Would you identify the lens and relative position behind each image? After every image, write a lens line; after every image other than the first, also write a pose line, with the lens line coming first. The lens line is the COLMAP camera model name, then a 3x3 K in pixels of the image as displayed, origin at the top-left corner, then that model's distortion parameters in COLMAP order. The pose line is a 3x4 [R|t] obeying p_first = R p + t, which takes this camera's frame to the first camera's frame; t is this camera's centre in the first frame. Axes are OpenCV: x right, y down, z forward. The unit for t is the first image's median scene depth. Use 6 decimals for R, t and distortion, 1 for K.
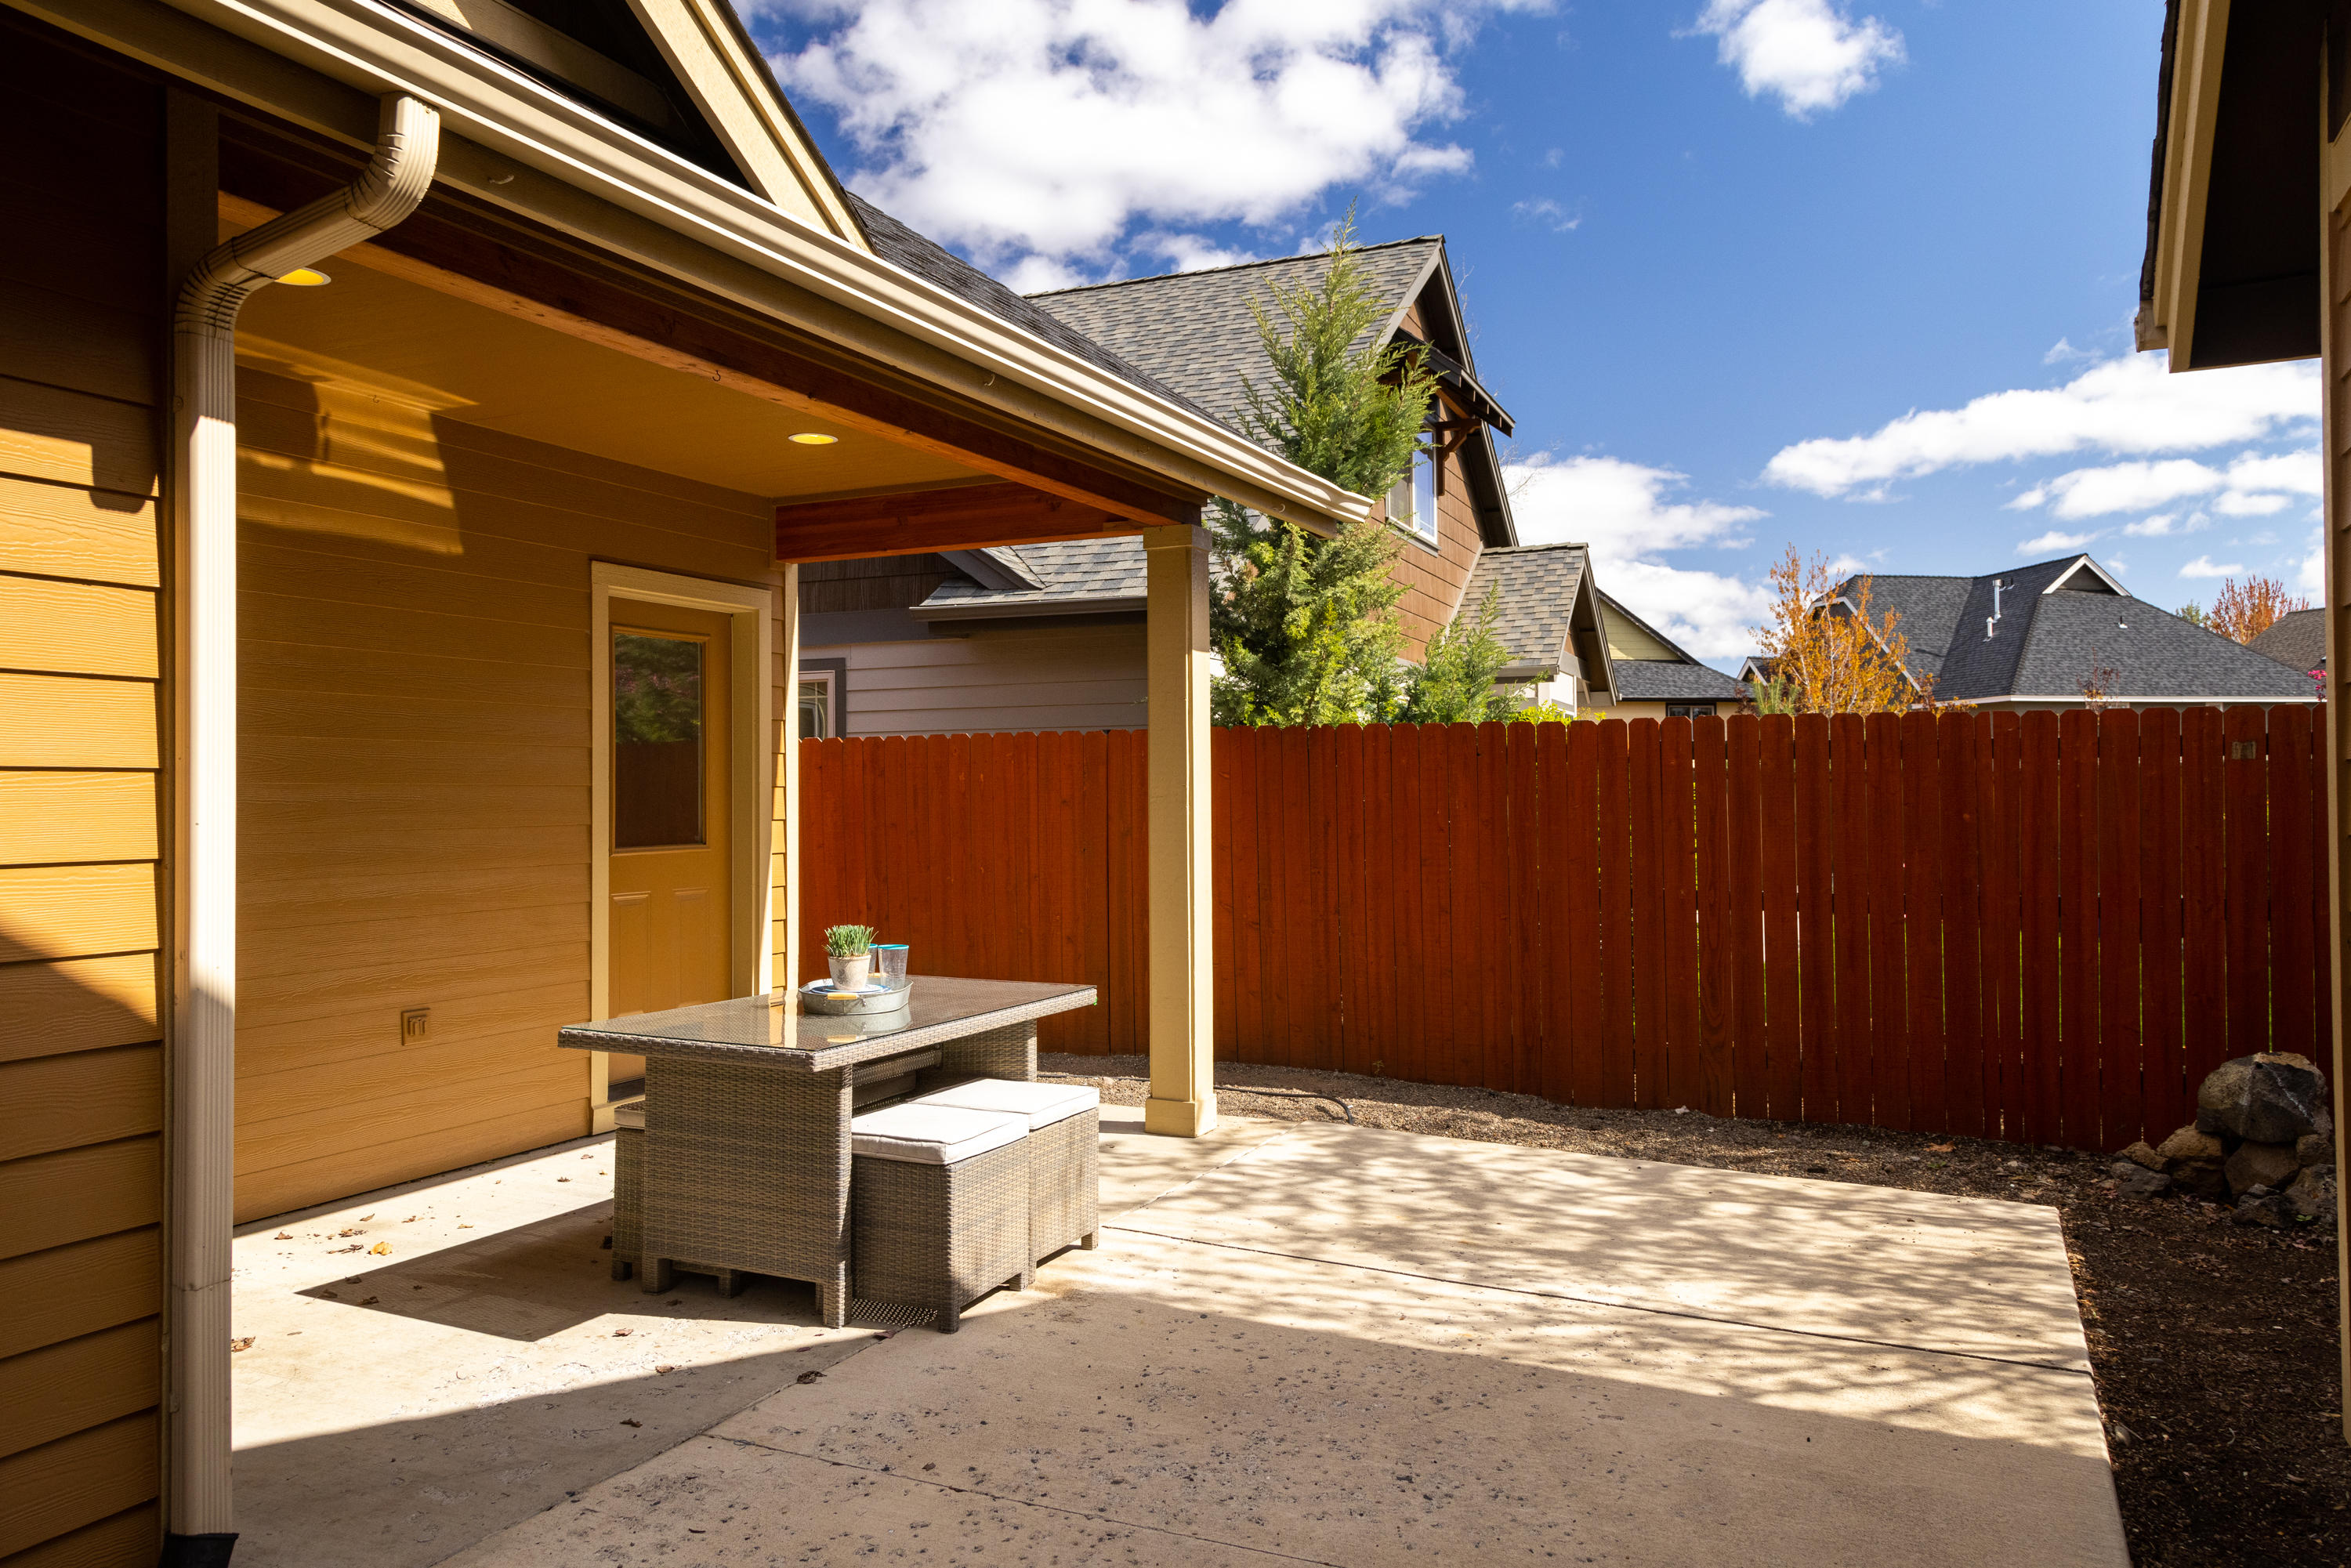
lens RADIAL K [[1598.7, 0, 1175.5], [0, 1598.7, 784.0], [0, 0, 1]] dist [0.010956, 0.002012]
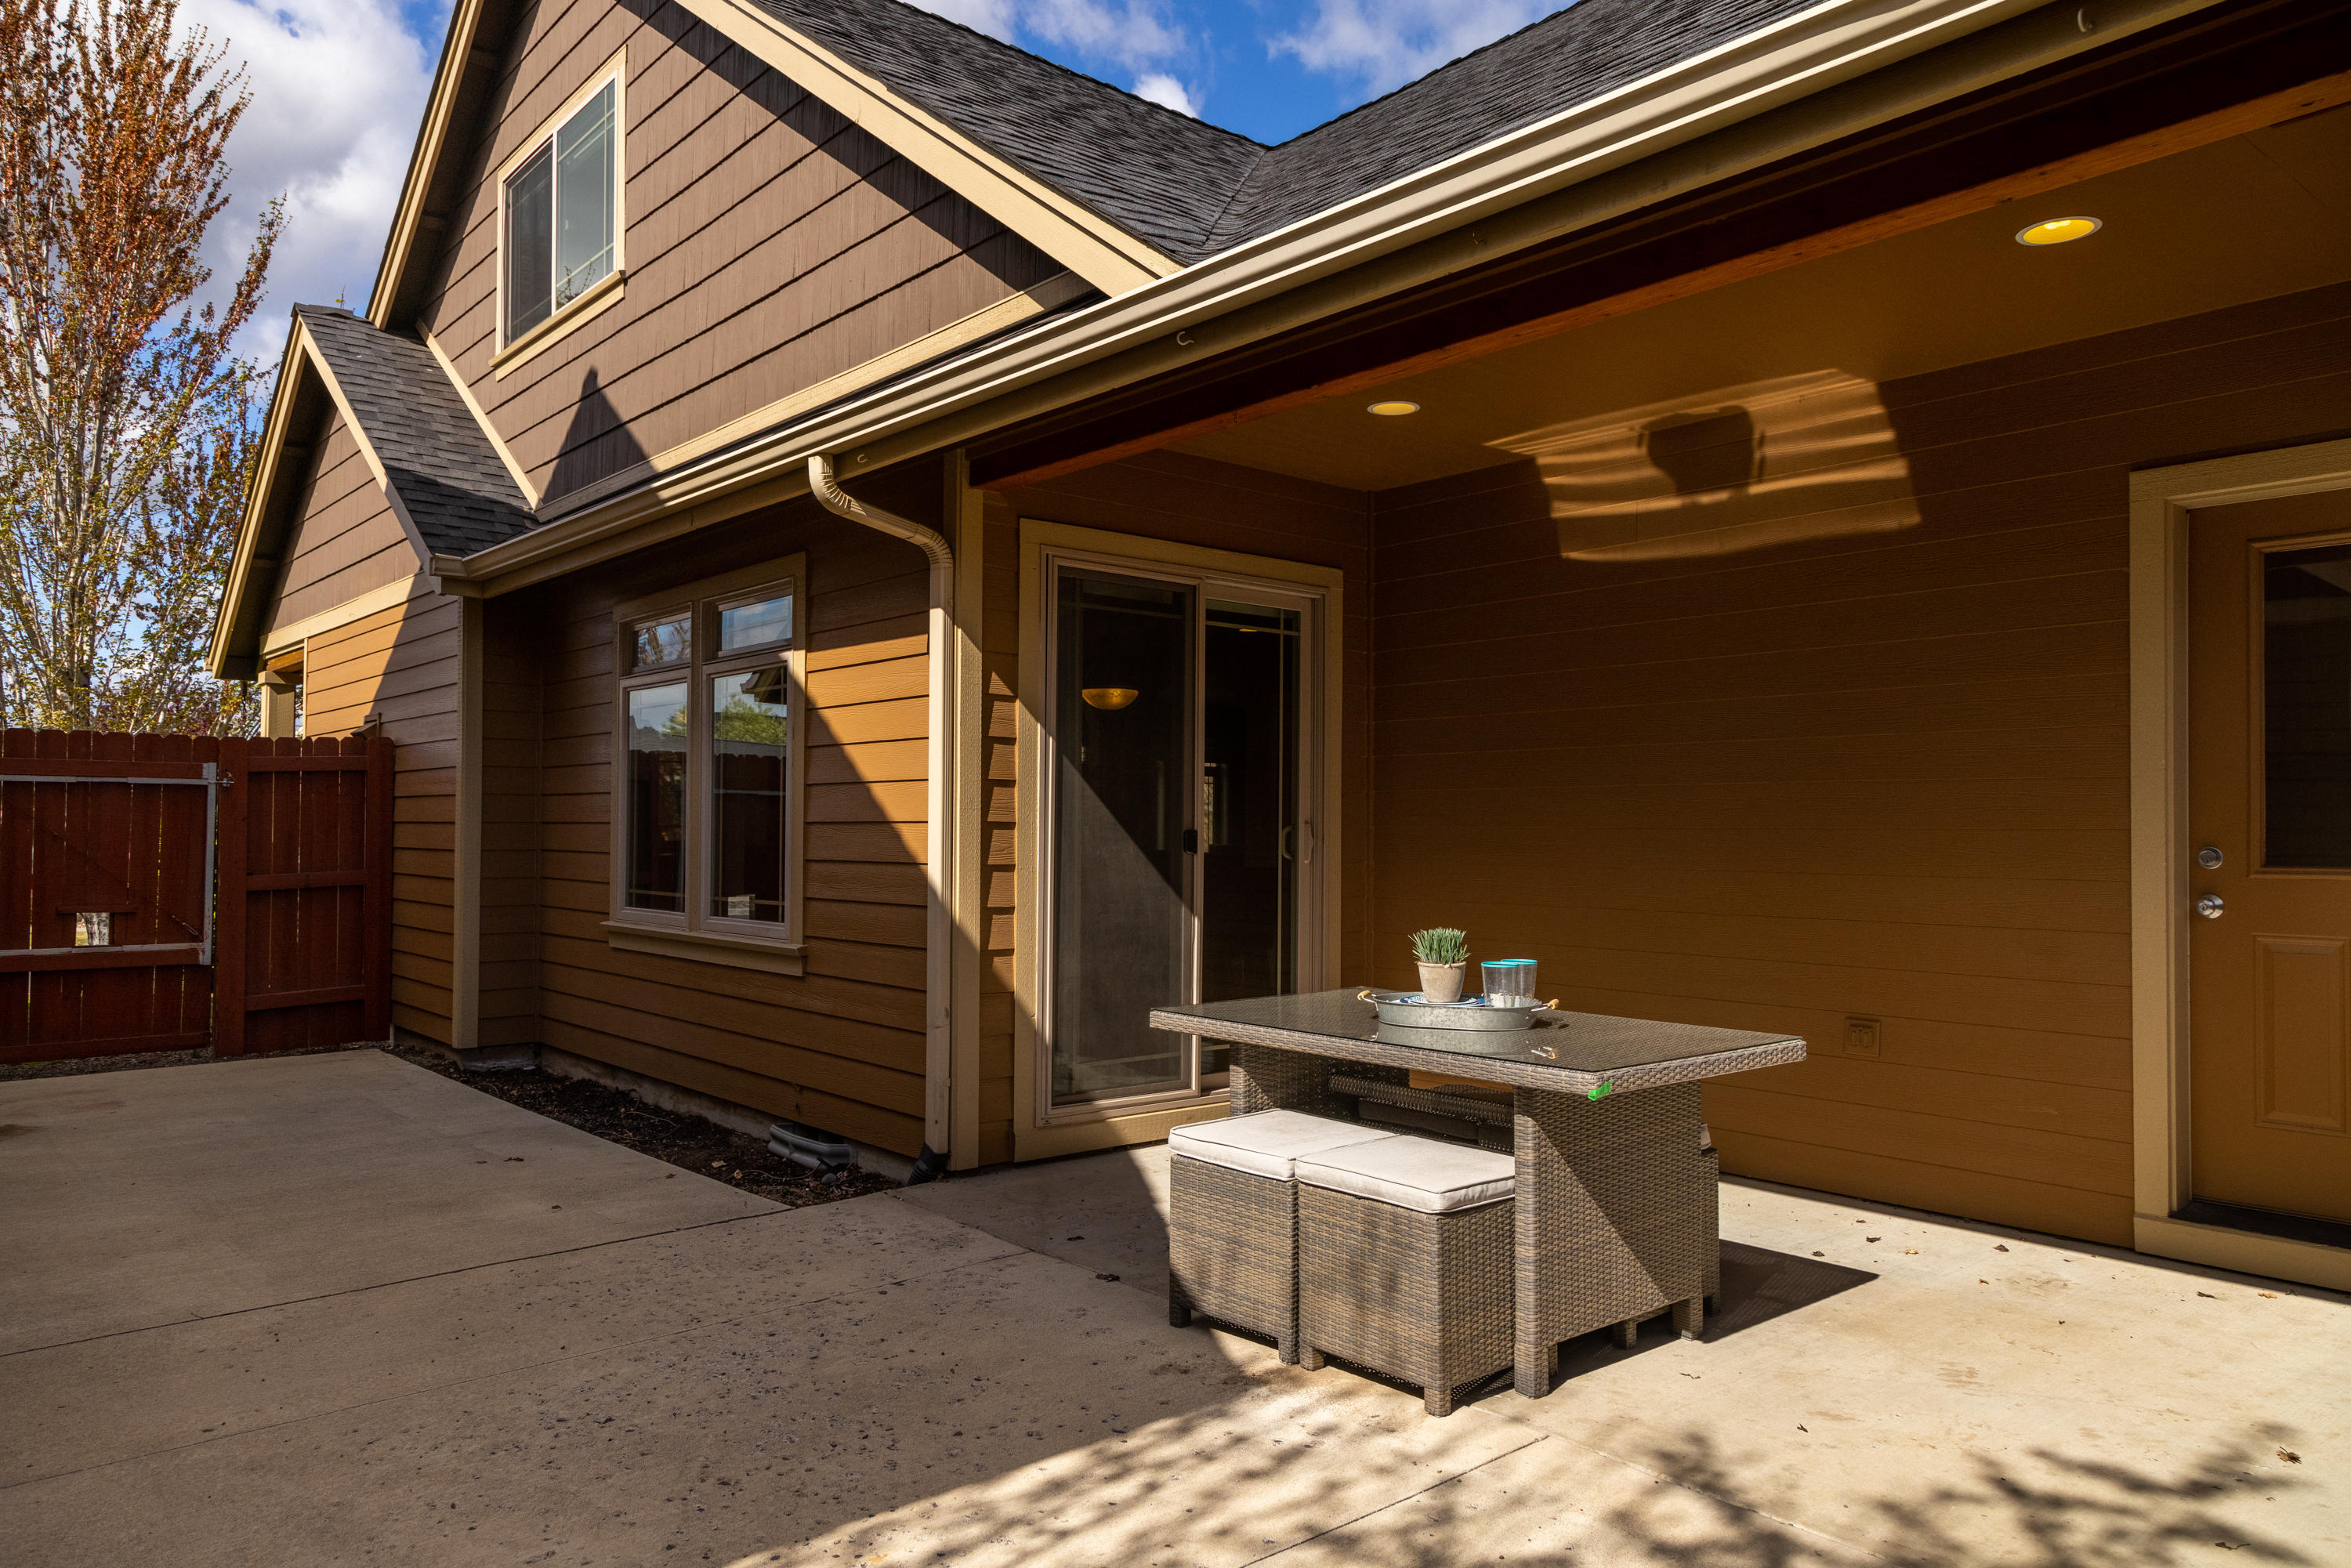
lens RADIAL K [[1539.5, 0, 1182.1], [0, 1539.5, 820.1], [0, 0, 1]] dist [0.011937, 0.001131]
pose [[-0.385103, -0.002052, -0.922871, 0.679797], [0.002701, 0.999991, -0.003350, 0.032256], [0.922870, -0.003783, -0.385094, 1.267440]]
